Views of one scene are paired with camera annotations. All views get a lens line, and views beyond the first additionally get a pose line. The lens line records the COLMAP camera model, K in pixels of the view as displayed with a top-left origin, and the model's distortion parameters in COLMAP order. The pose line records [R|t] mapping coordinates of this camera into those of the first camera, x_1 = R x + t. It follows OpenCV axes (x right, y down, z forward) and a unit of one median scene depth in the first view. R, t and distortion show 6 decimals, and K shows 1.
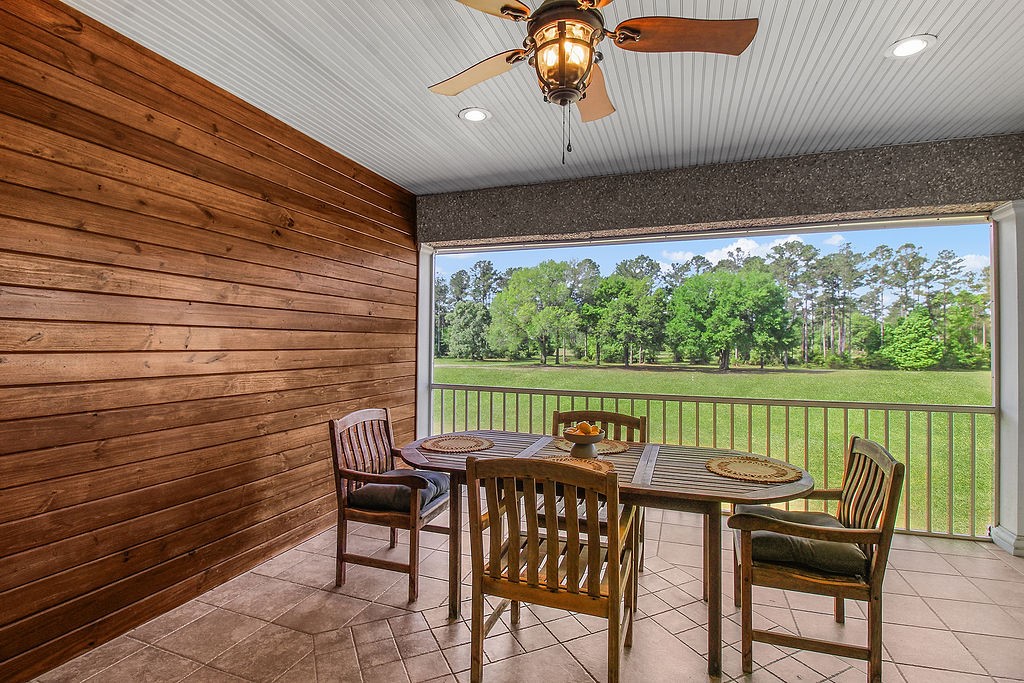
lens RADIAL K [[492.7, 0, 513.9], [0, 492.7, 334.6], [0, 0, 1]] dist [0.000717, -0.013811]
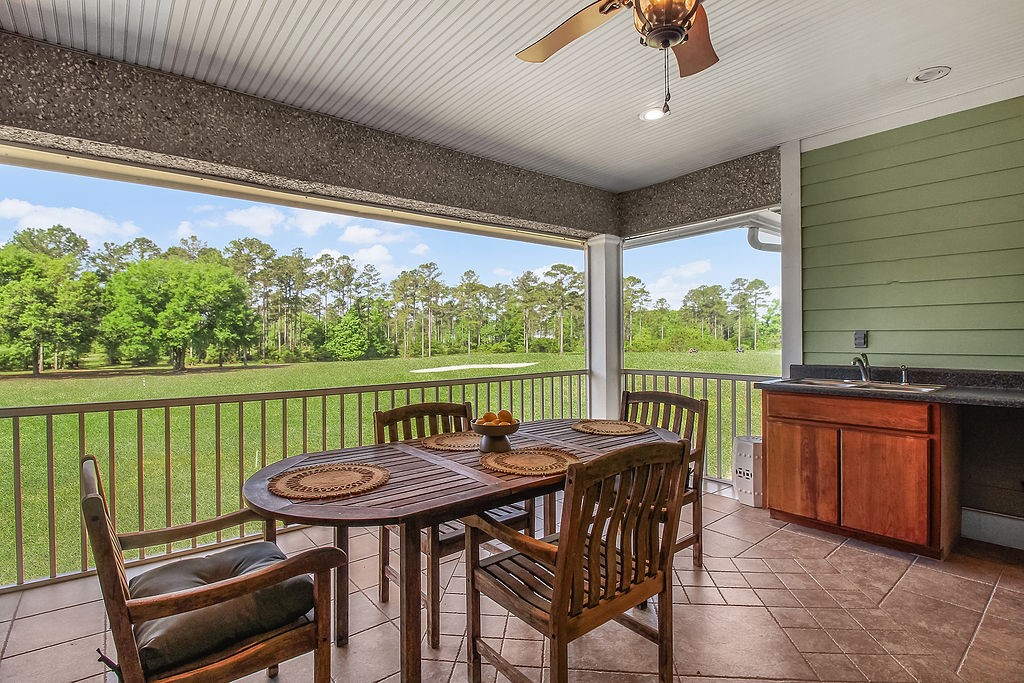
lens RADIAL K [[492.7, 0, 513.9], [0, 492.7, 334.6], [0, 0, 1]] dist [0.000717, -0.013811]
pose [[0.520845, -0.006085, 0.853630, -0.293042], [0.000542, 0.999977, 0.006797, 0.009977], [-0.853651, -0.003078, 0.520836, 0.318660]]
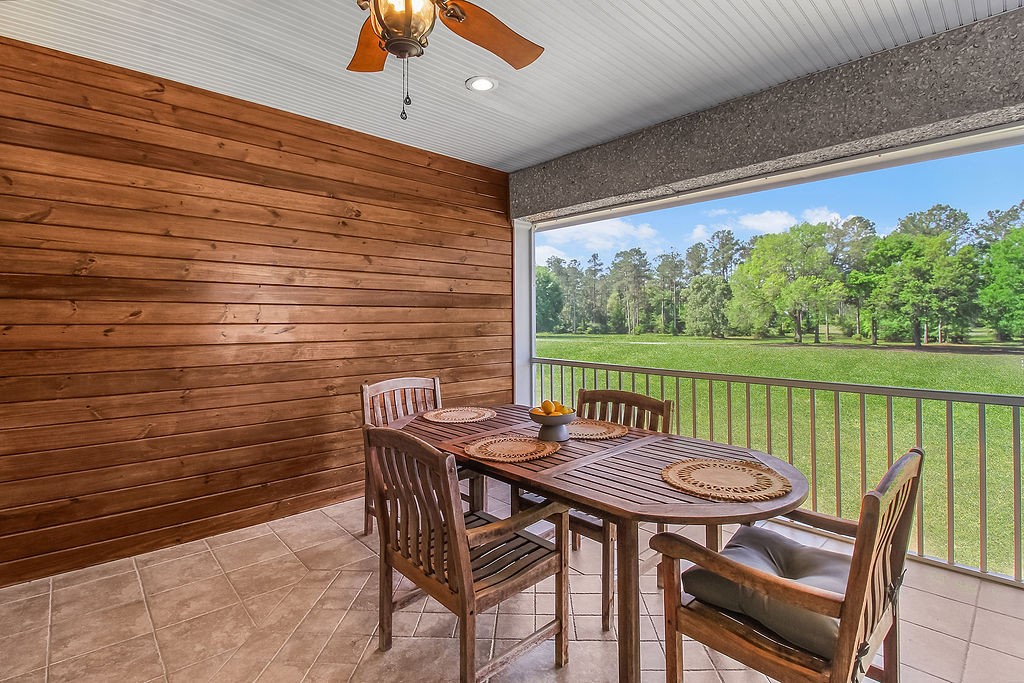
lens RADIAL K [[489.9, 0, 518.0], [0, 489.9, 309.1], [0, 0, 1]] dist [0.001938, -0.015452]
pose [[0.889001, -0.022477, -0.457353, 0.277983], [0.019287, 0.999746, -0.011644, 0.012516], [0.457498, 0.001531, 0.889209, 0.102761]]
